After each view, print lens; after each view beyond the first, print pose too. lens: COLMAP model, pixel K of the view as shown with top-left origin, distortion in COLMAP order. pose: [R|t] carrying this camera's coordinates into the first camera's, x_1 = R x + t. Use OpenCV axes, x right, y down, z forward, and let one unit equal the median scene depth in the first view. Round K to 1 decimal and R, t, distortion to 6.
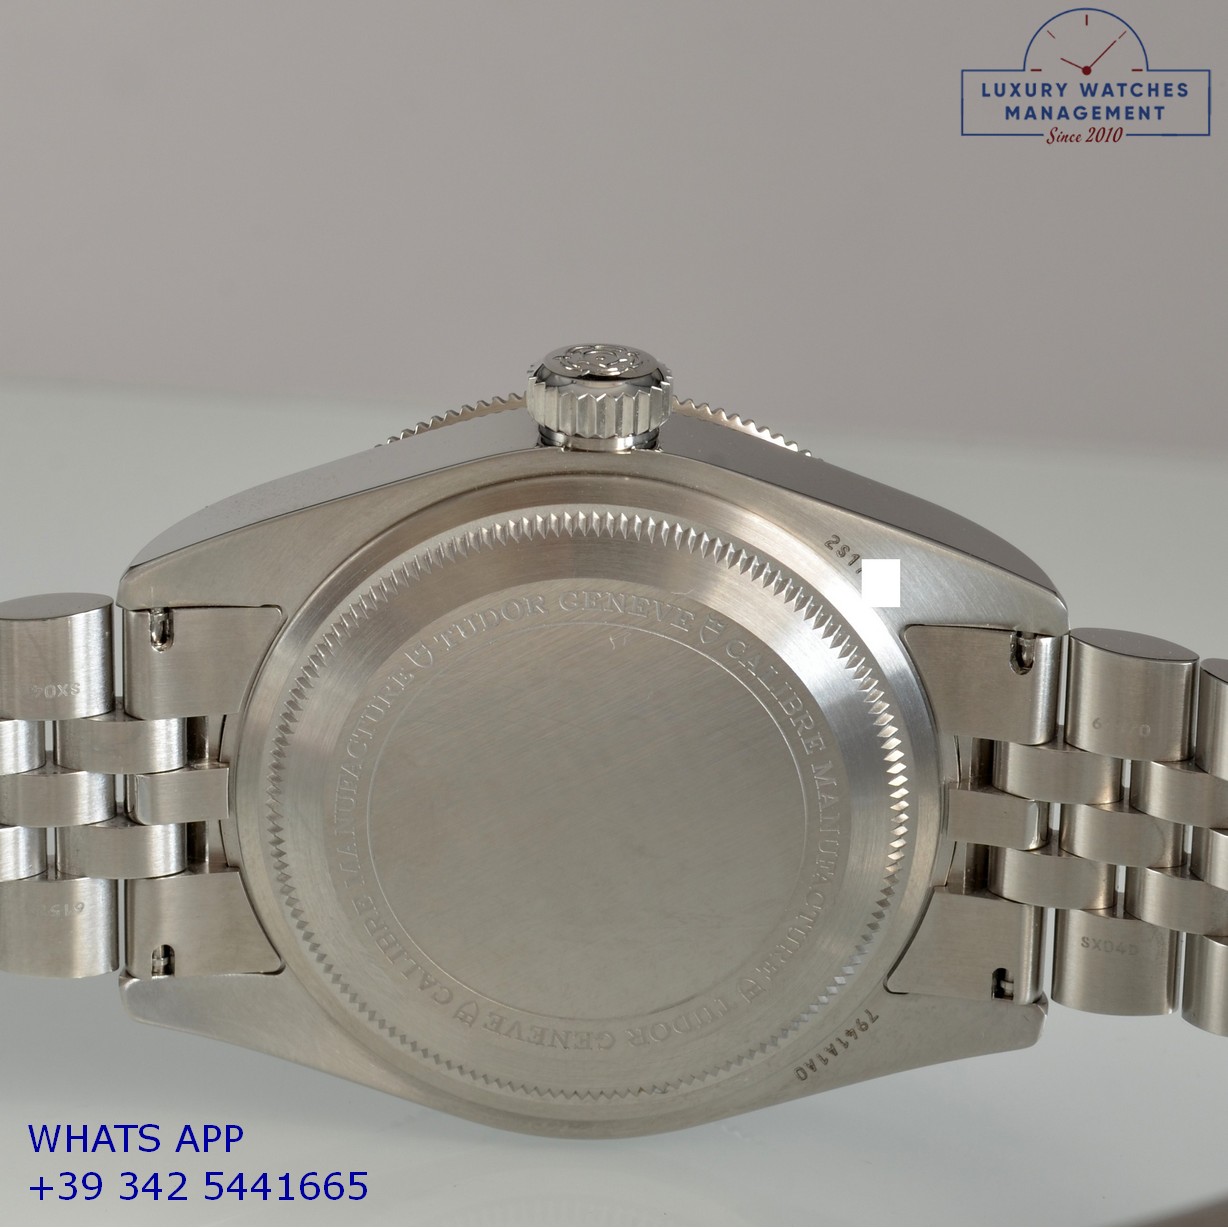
lens RADIAL K [[4268.4, 0, 614.0], [0, 4268.4, 614.0], [0, 0, 1]] dist [0.754332, -28.957758]
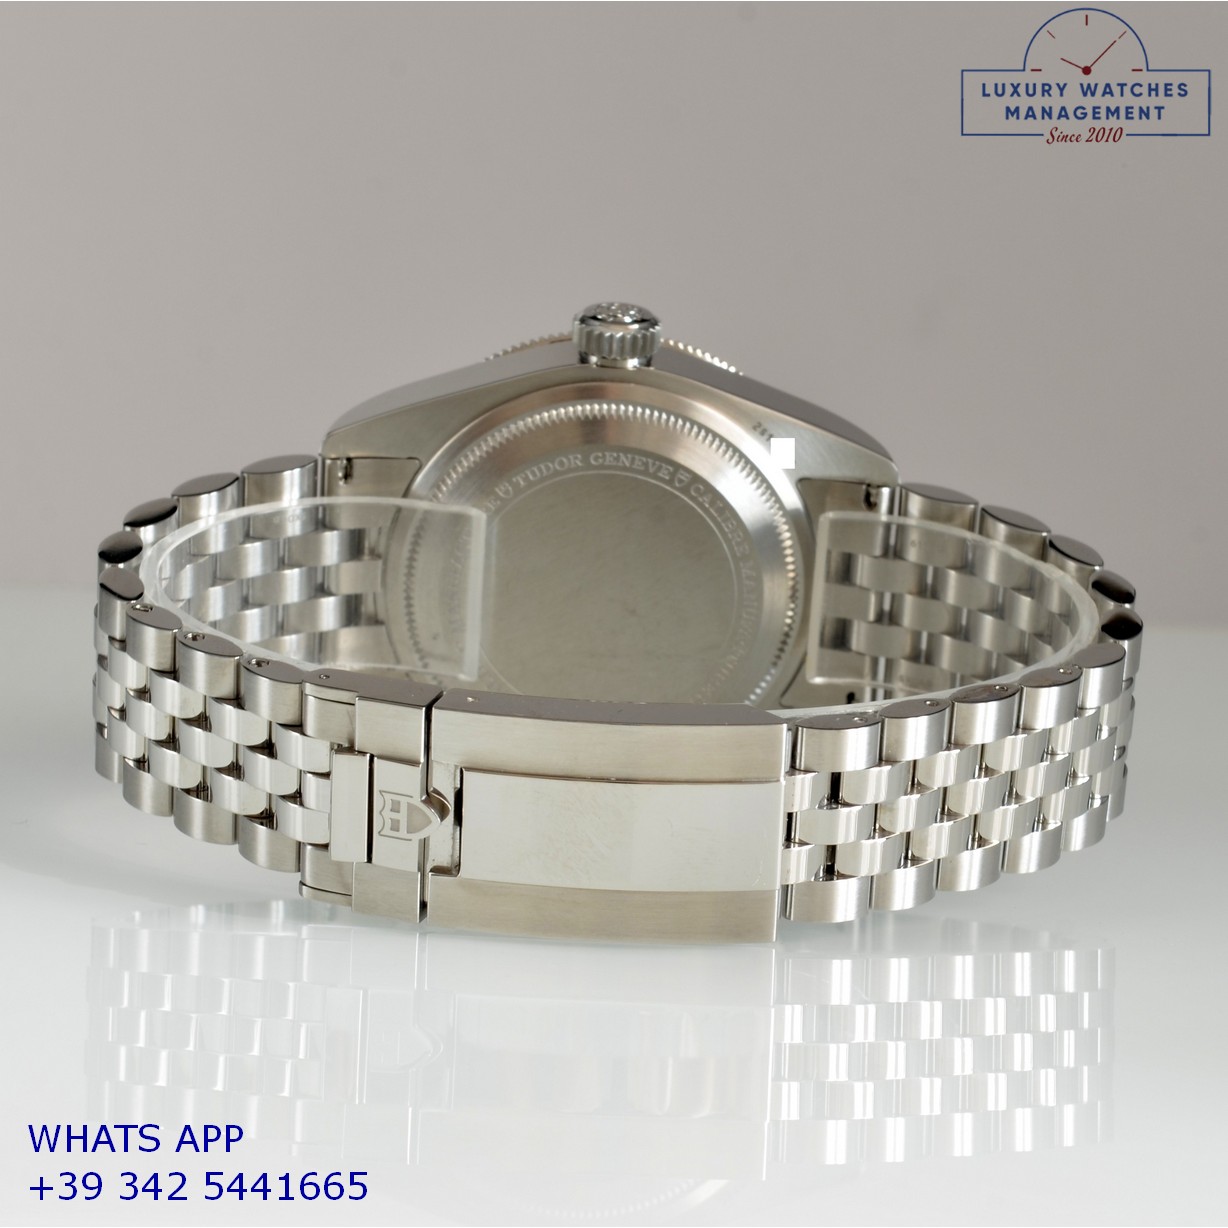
lens RADIAL K [[4268.4, 0, 614.0], [0, 4268.4, 614.0], [0, 0, 1]] dist [0.754332, -28.957758]
pose [[0.999702, 0.022445, 0.009570, -0.017463], [-0.022547, 0.999688, 0.010715, 0.038021], [-0.009327, -0.010928, 0.999897, -0.630576]]
